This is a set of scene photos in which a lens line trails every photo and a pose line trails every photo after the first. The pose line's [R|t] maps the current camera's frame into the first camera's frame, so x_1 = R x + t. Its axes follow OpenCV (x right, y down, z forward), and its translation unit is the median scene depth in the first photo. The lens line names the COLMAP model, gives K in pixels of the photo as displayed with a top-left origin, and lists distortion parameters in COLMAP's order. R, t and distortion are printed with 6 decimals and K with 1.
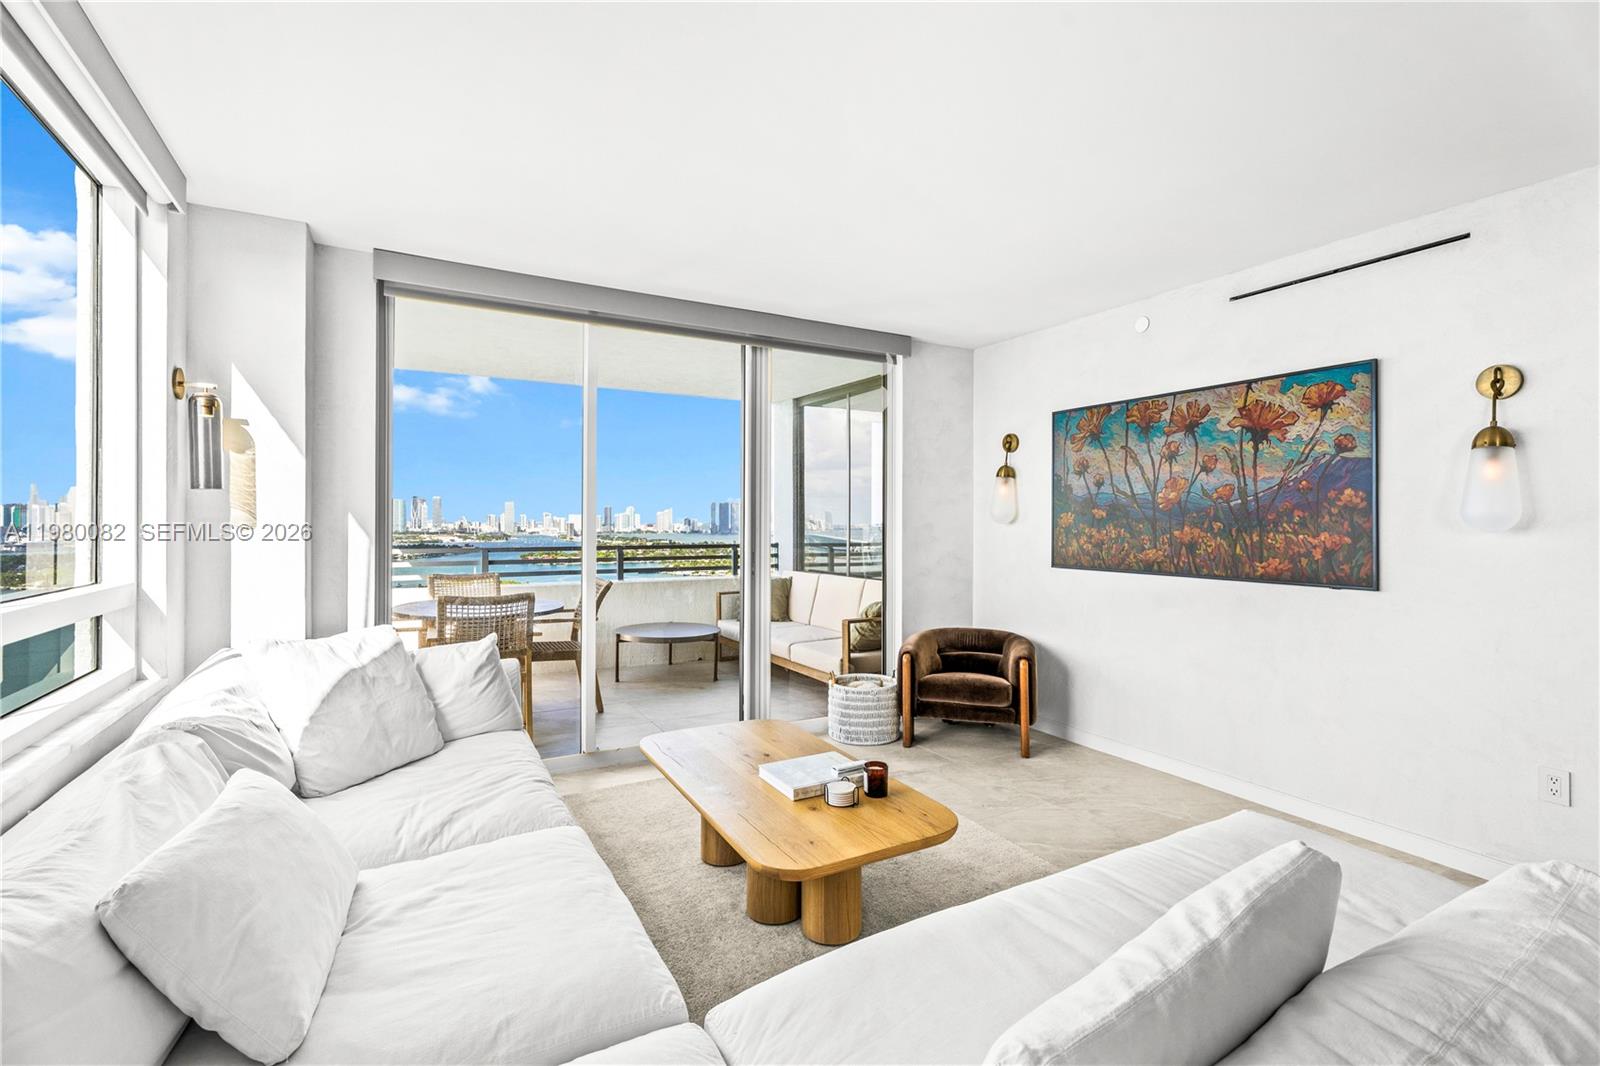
lens RADIAL K [[752.1, 0, 800.0], [0, 752.1, 533.0], [0, 0, 1]] dist [-0.000089, 0.000371]
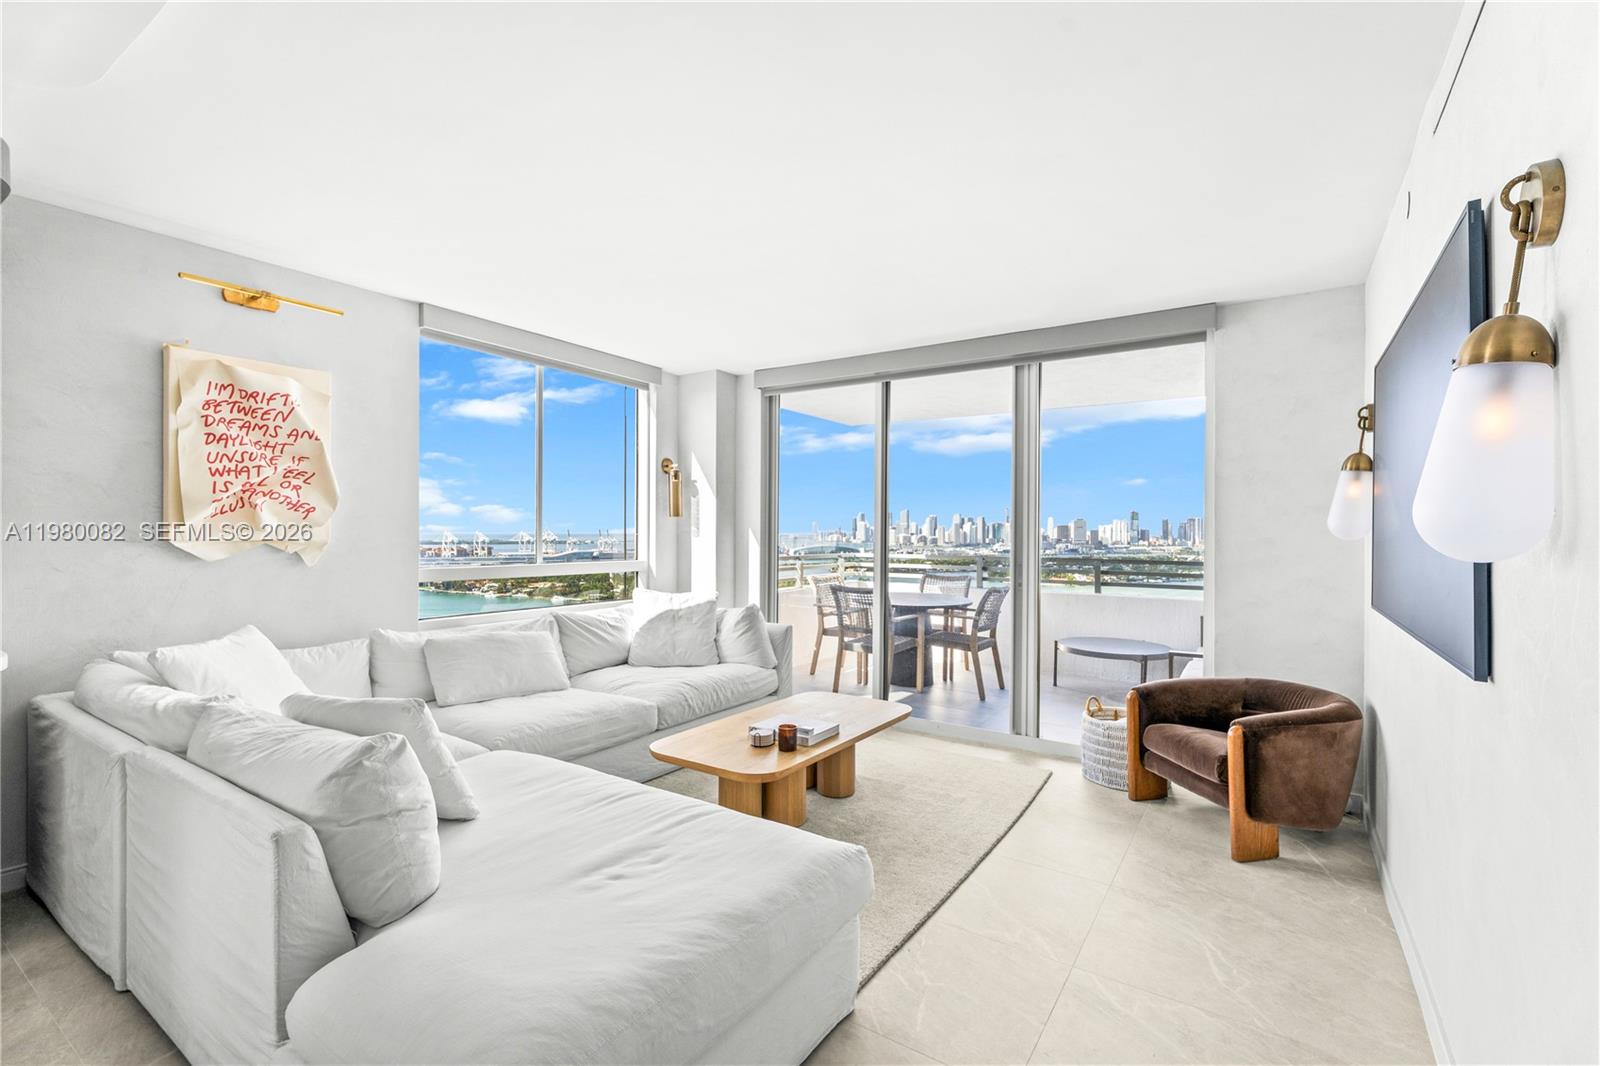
lens RADIAL K [[752.1, 0, 800.0], [0, 752.1, 533.0], [0, 0, 1]] dist [-0.000089, 0.000371]
pose [[0.415775, 0.001202, -0.909467, 0.762666], [-0.019799, 0.999774, -0.007730, -0.003409], [0.909252, 0.021221, 0.415705, 0.300229]]
